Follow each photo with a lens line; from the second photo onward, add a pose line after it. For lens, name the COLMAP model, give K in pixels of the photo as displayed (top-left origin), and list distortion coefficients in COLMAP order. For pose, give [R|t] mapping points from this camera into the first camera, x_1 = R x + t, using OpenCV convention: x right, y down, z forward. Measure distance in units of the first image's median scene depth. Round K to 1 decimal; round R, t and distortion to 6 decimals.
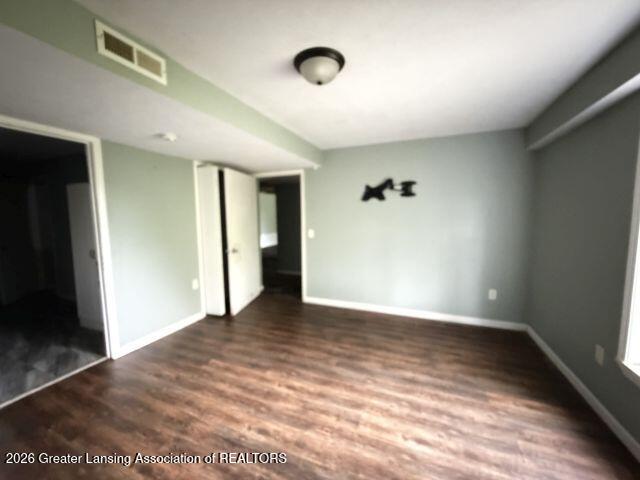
lens RADIAL K [[255.1, 0, 318.8], [0, 255.1, 240.1], [0, 0, 1]] dist [-0.002058, -0.000177]
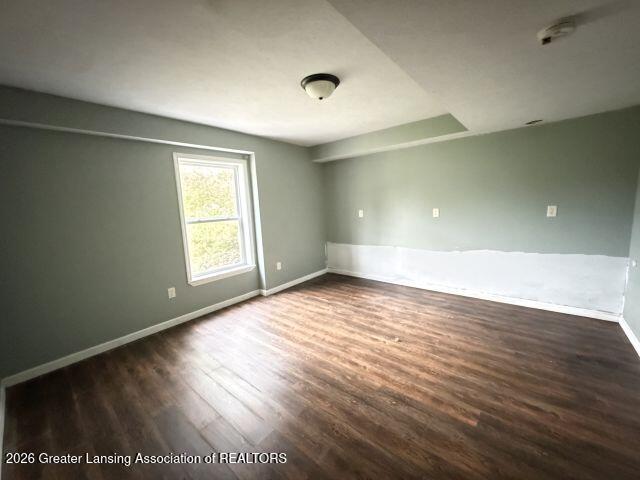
lens RADIAL K [[255.1, 0, 318.8], [0, 255.1, 240.1], [0, 0, 1]] dist [-0.002058, -0.000177]
pose [[-0.950425, 0.011810, 0.310728, -0.328792], [0.089439, 0.967434, 0.236797, -0.185181], [-0.297812, 0.252849, -0.920530, 2.032899]]
